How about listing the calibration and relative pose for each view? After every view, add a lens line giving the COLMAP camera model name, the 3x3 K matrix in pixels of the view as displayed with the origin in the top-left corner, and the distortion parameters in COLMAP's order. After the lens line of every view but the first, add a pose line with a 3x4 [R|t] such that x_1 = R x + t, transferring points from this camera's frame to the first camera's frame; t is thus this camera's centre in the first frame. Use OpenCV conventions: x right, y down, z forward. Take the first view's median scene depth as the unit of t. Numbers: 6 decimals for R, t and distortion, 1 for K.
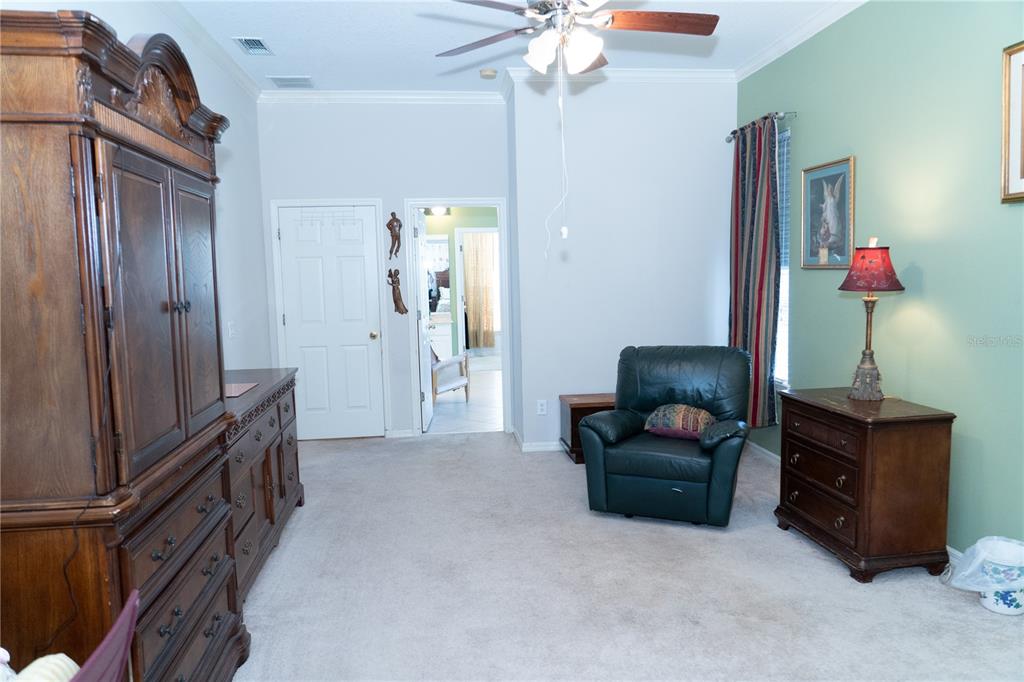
lens RADIAL K [[709.8, 0, 513.1], [0, 709.8, 343.6], [0, 0, 1]] dist [-0.021643, 0.003863]
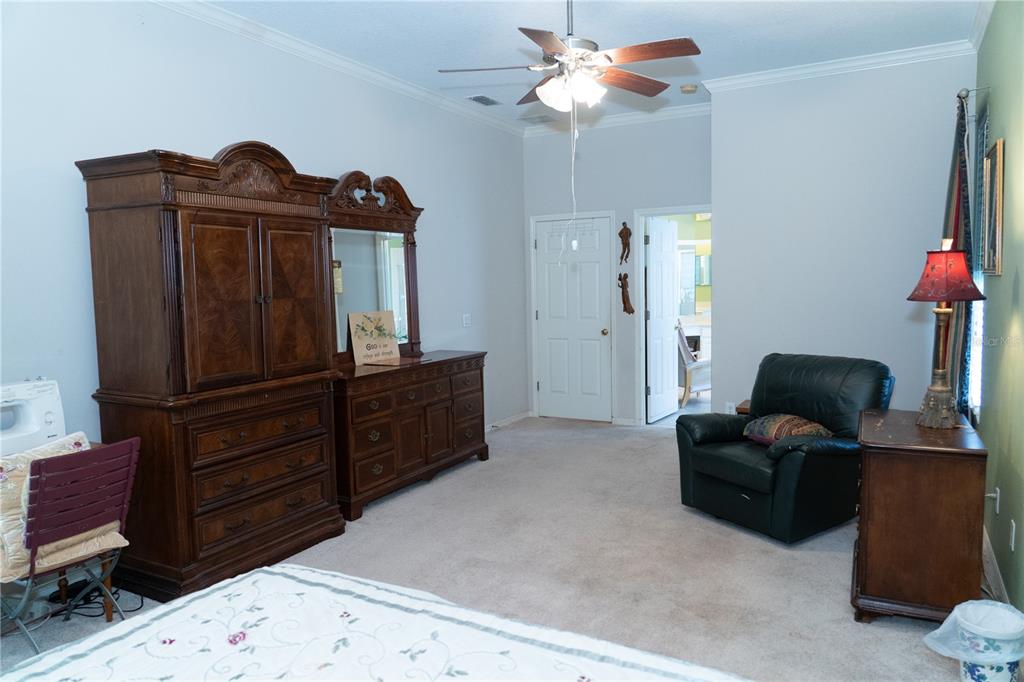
lens RADIAL K [[709.8, 0, 508.3], [0, 709.8, 338.1], [0, 0, 1]] dist [-0.021643, 0.003863]
pose [[0.805596, 0.054091, -0.589992, 0.505377], [-0.059103, 0.998193, 0.010813, -0.006648], [0.589511, 0.026159, 0.807337, -0.006134]]
